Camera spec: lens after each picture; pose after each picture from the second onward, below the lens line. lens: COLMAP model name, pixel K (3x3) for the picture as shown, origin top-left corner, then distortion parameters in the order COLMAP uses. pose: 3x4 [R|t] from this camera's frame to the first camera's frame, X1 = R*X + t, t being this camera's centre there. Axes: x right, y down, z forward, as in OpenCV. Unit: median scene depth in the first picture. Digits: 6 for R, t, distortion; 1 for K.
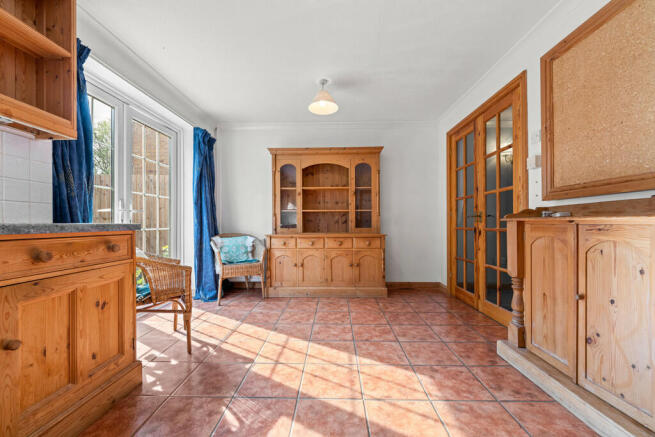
lens RADIAL K [[266.2, 0, 327.0], [0, 266.2, 230.1], [0, 0, 1]] dist [-0.000018, -0.000169]
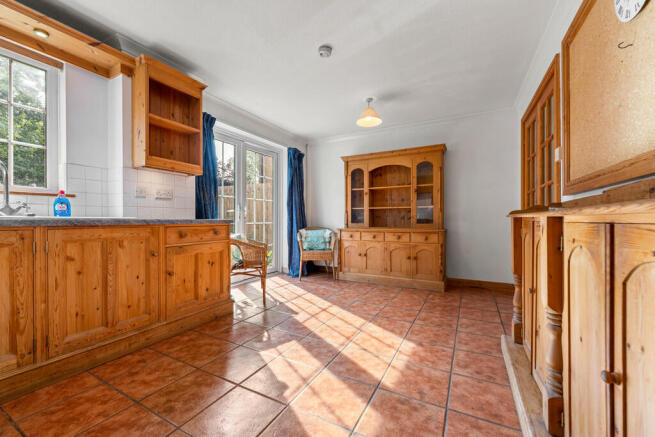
lens RADIAL K [[266.2, 0, 327.0], [0, 266.2, 230.1], [0, 0, 1]] dist [-0.000018, -0.000169]
pose [[0.892914, 0.020355, -0.449767, 0.280116], [-0.012469, 0.999712, 0.020489, 0.000757], [0.450054, -0.012687, 0.892911, -0.116013]]
